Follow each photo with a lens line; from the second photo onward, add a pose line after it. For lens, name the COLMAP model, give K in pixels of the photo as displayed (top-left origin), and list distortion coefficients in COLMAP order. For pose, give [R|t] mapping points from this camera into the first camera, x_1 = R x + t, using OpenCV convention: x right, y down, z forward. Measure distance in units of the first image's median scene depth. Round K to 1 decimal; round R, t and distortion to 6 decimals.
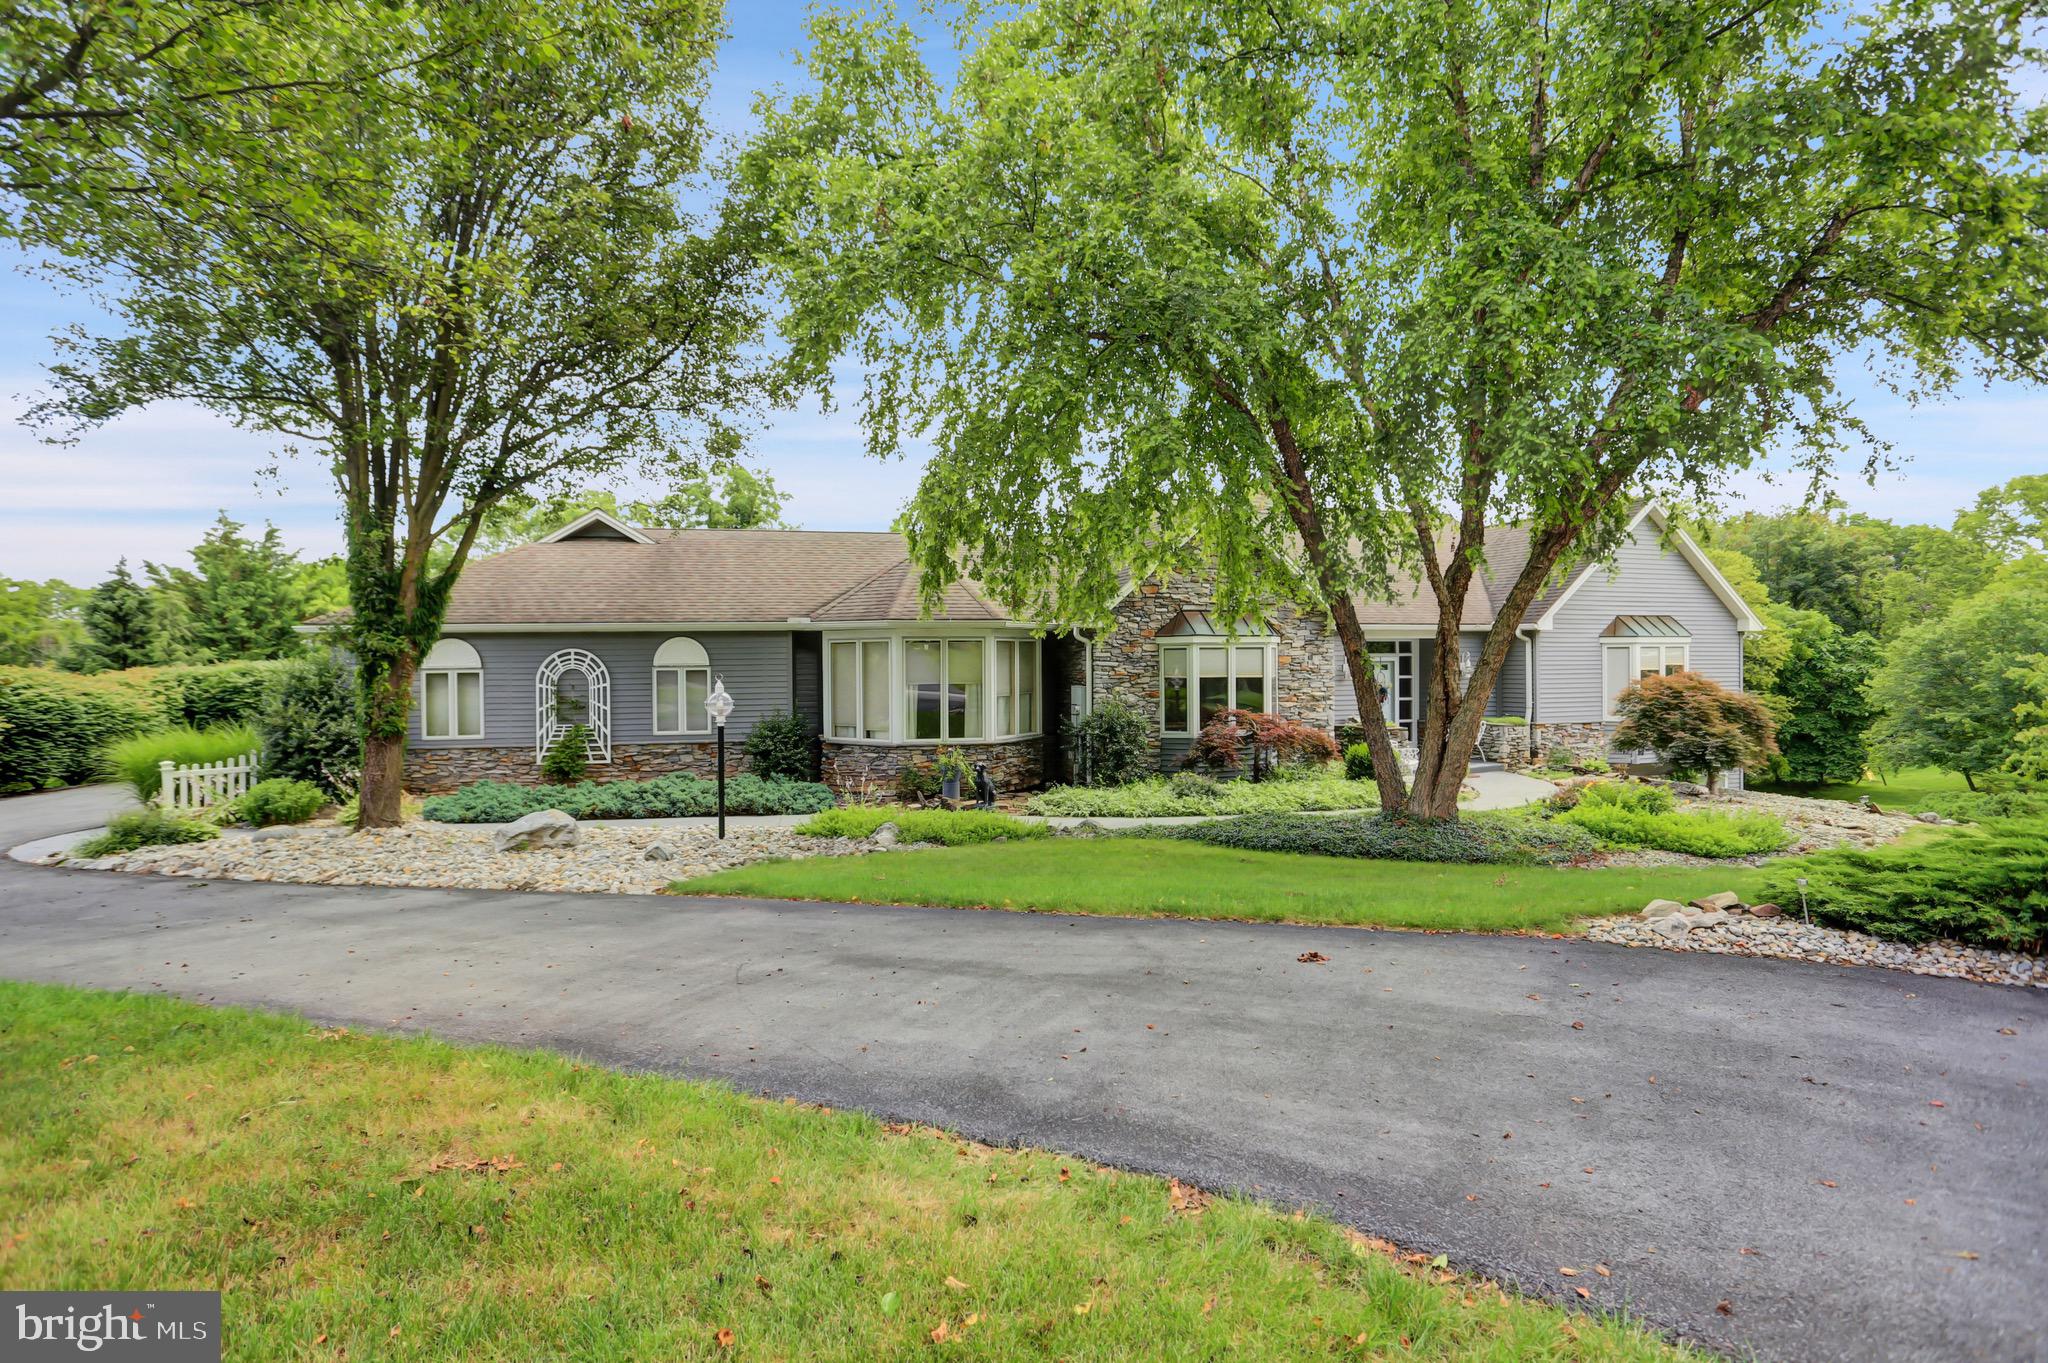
lens RADIAL K [[993.9, 0, 1006.4], [0, 993.9, 660.0], [0, 0, 1]] dist [-0.052670, 0.021049]
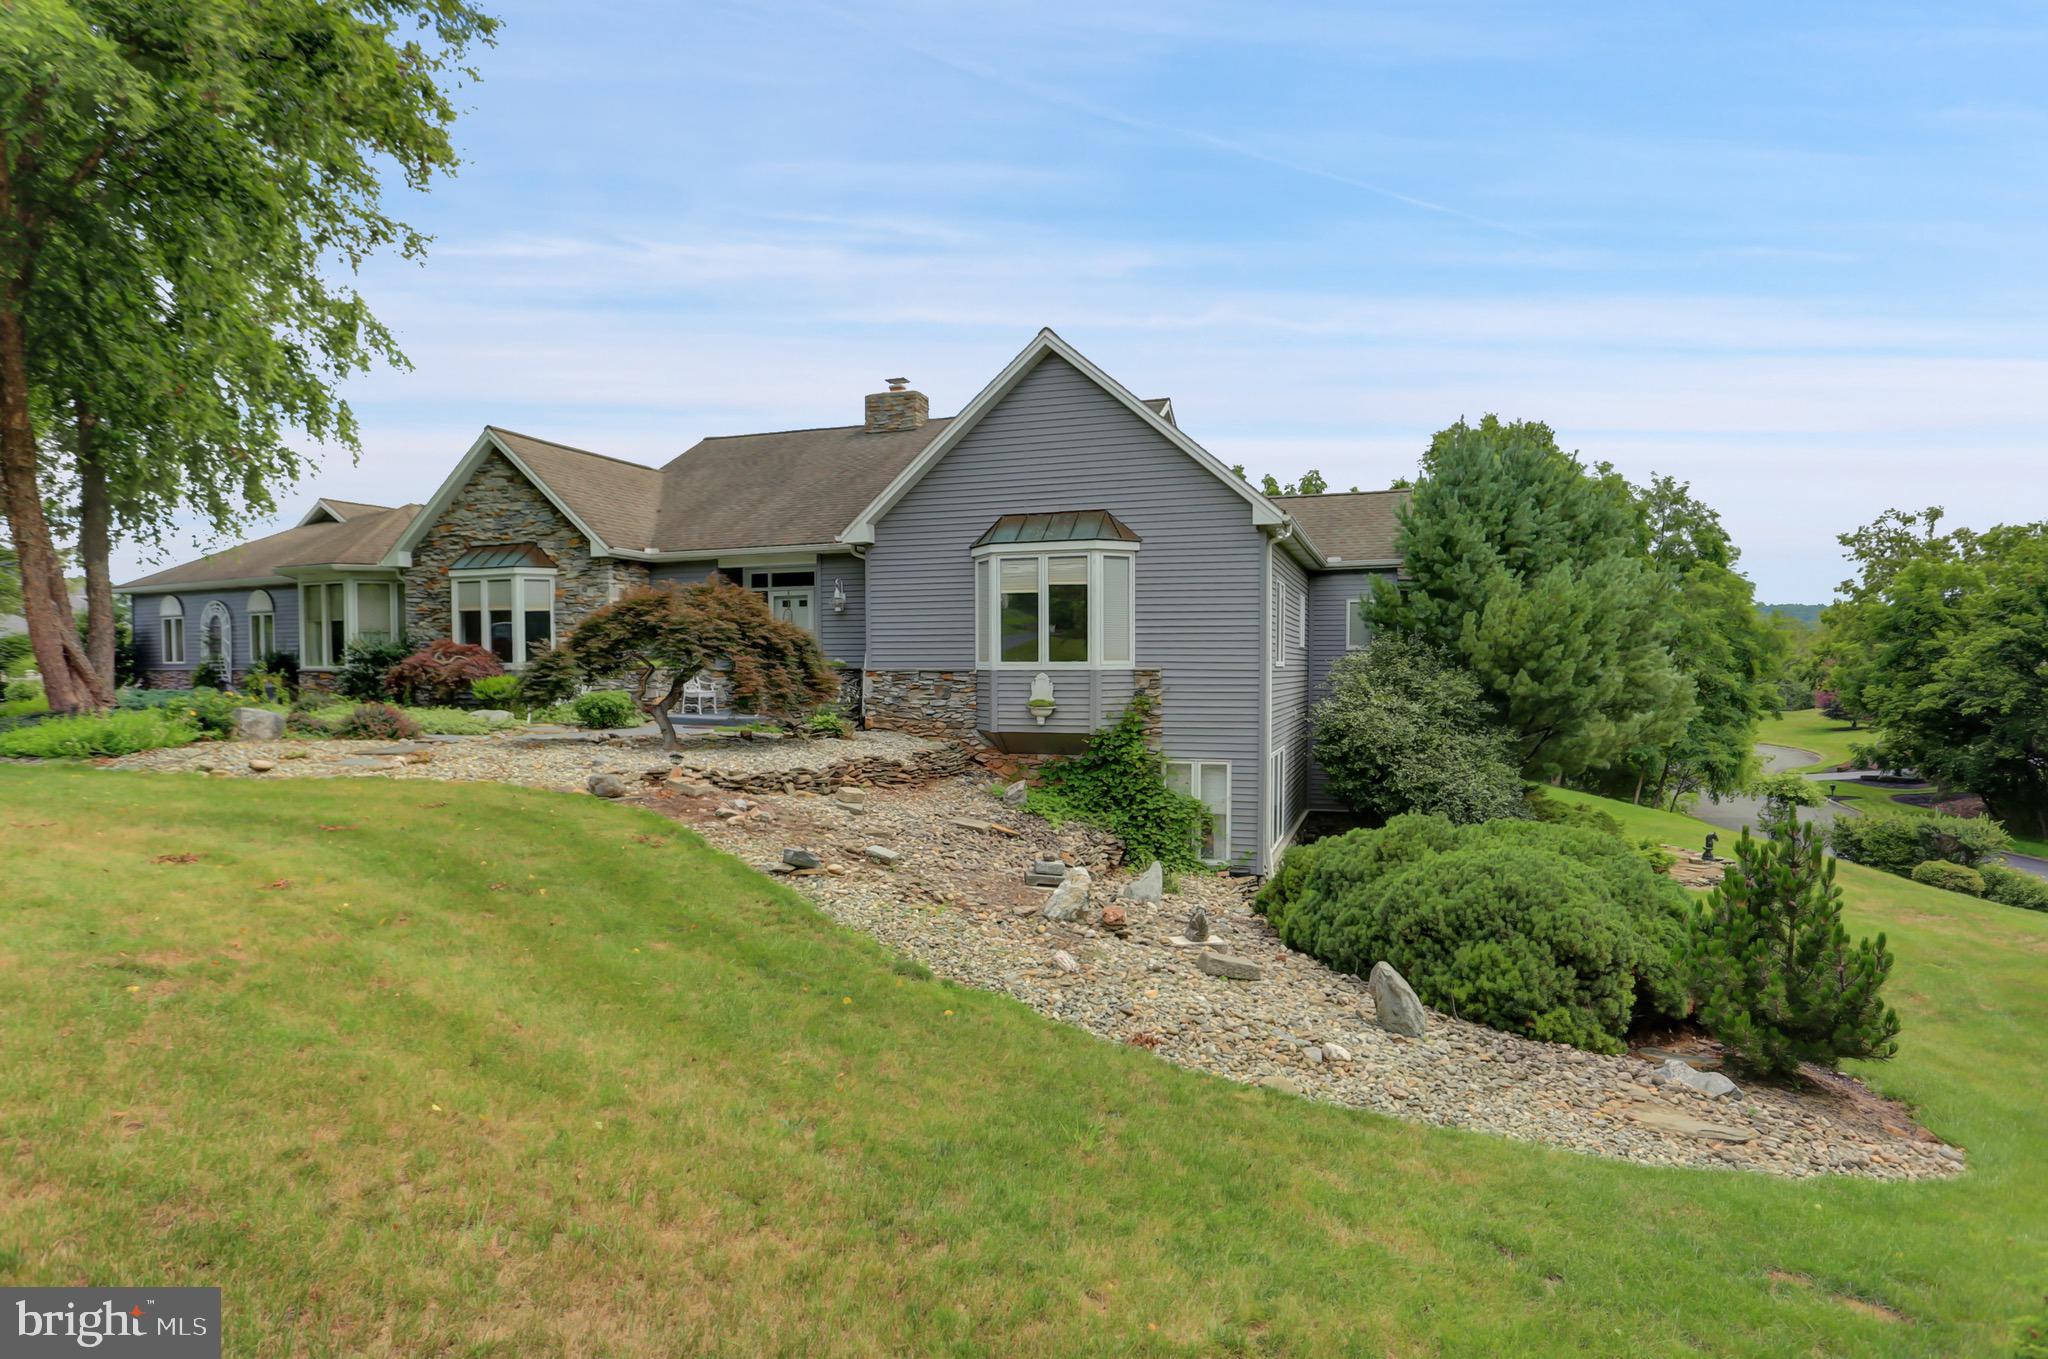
lens RADIAL K [[1074.4, 0, 1024.0], [0, 1074.4, 679.5], [0, 0, 1]] dist [-0.083813, 0.051670]
pose [[0.796460, 0.014024, -0.604529, 1.396731], [-0.002673, 0.999803, 0.019673, 0.069382], [0.604686, -0.014053, 0.796340, 0.518446]]
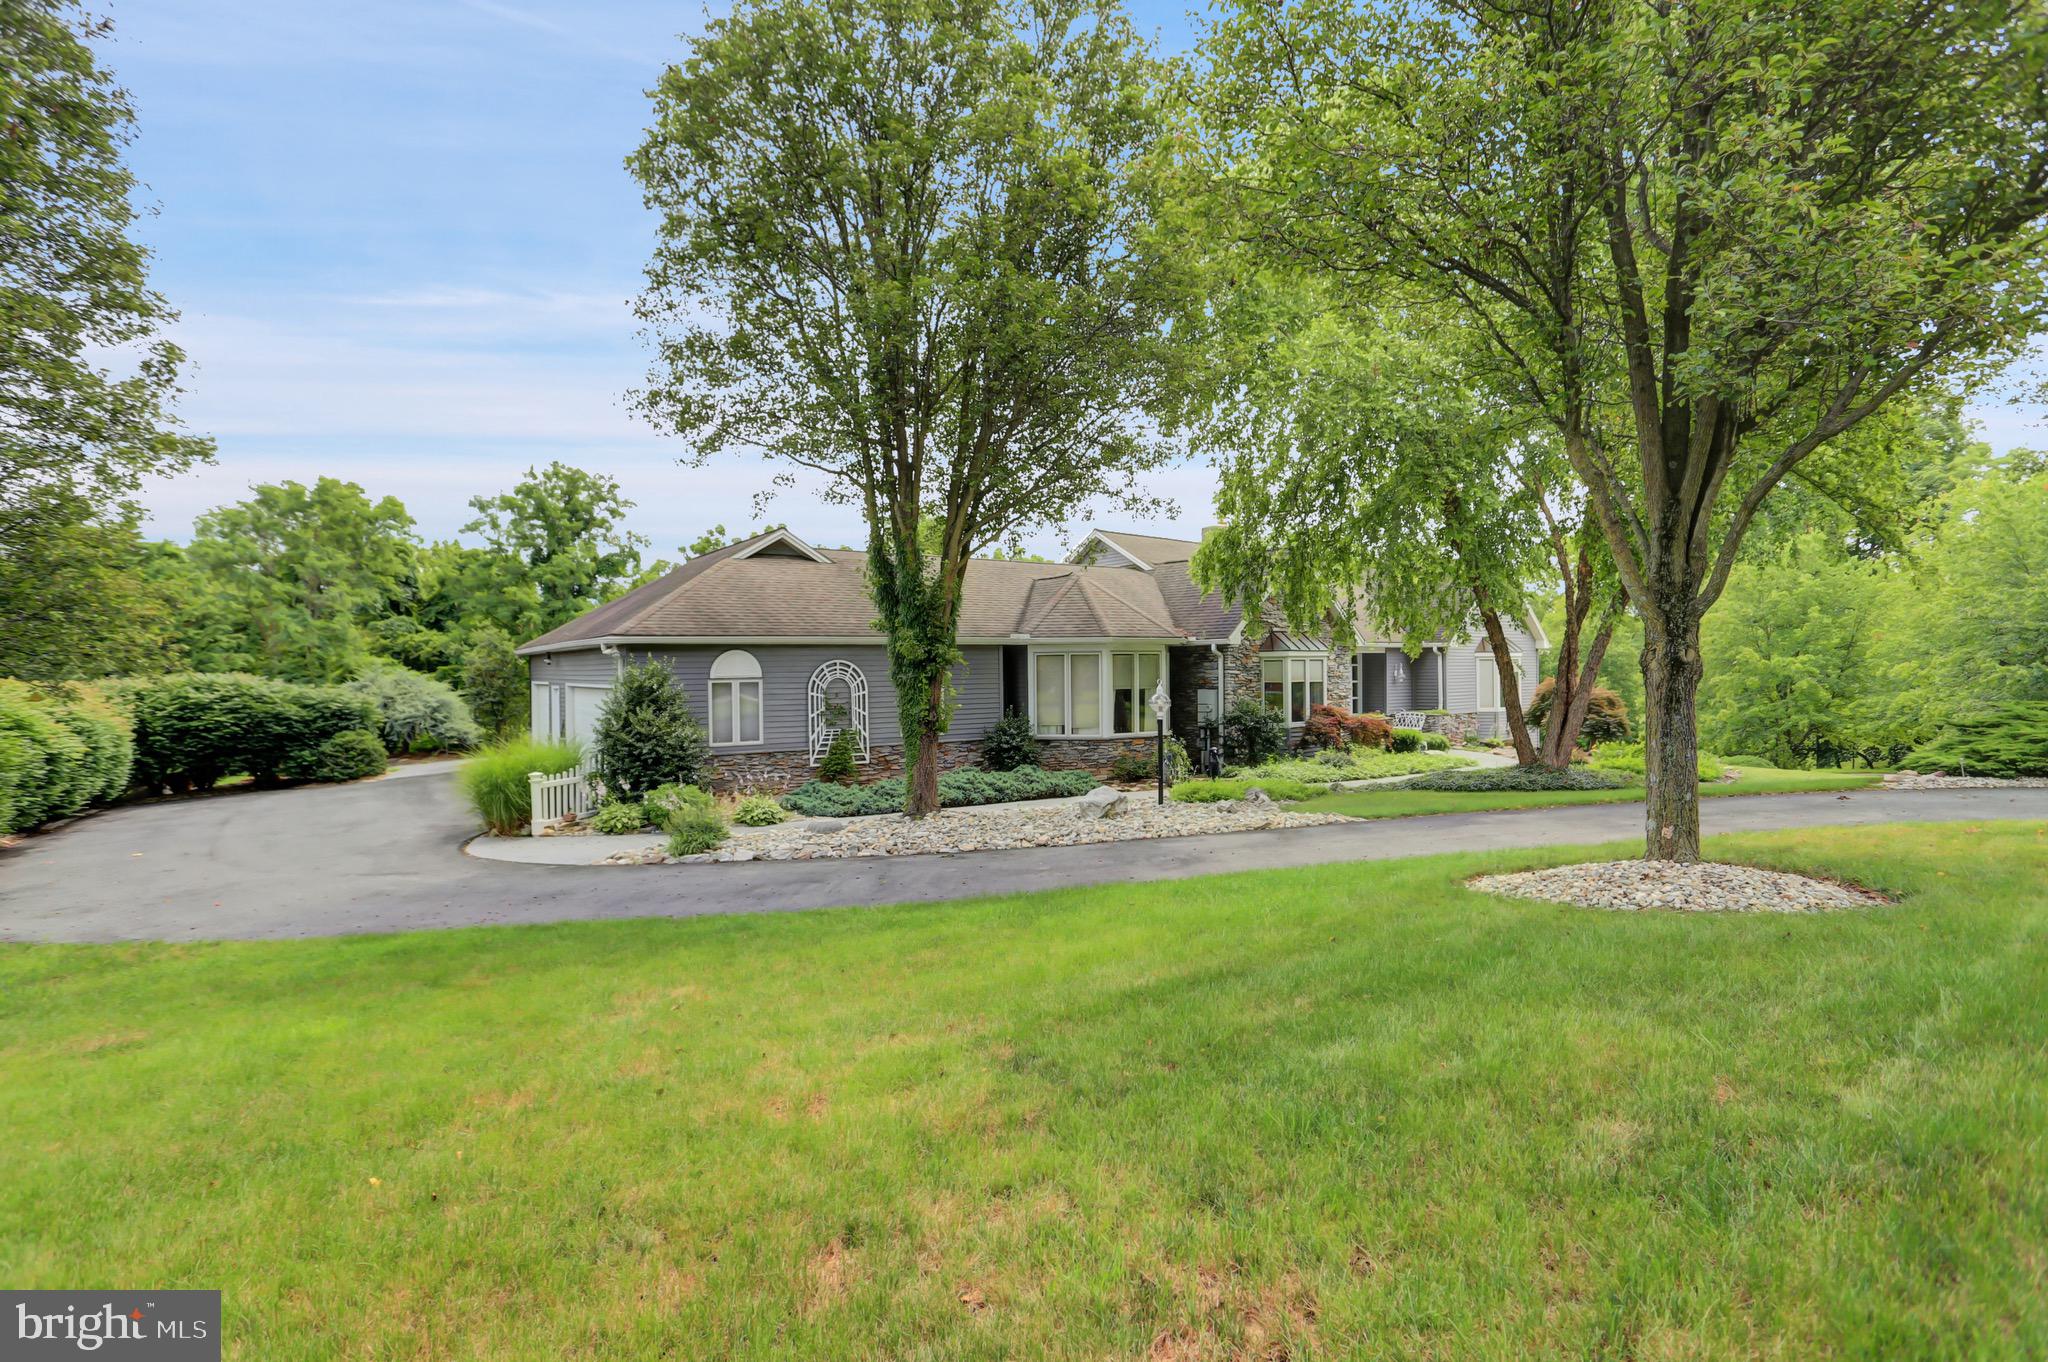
lens RADIAL K [[993.9, 0, 1006.4], [0, 993.9, 659.5], [0, 0, 1]] dist [-0.052670, 0.021049]
pose [[0.931152, 0.001492, 0.364628, -0.681368], [0.003383, 0.999913, -0.012732, 0.003032], [-0.364615, 0.013089, 0.931066, -0.098550]]
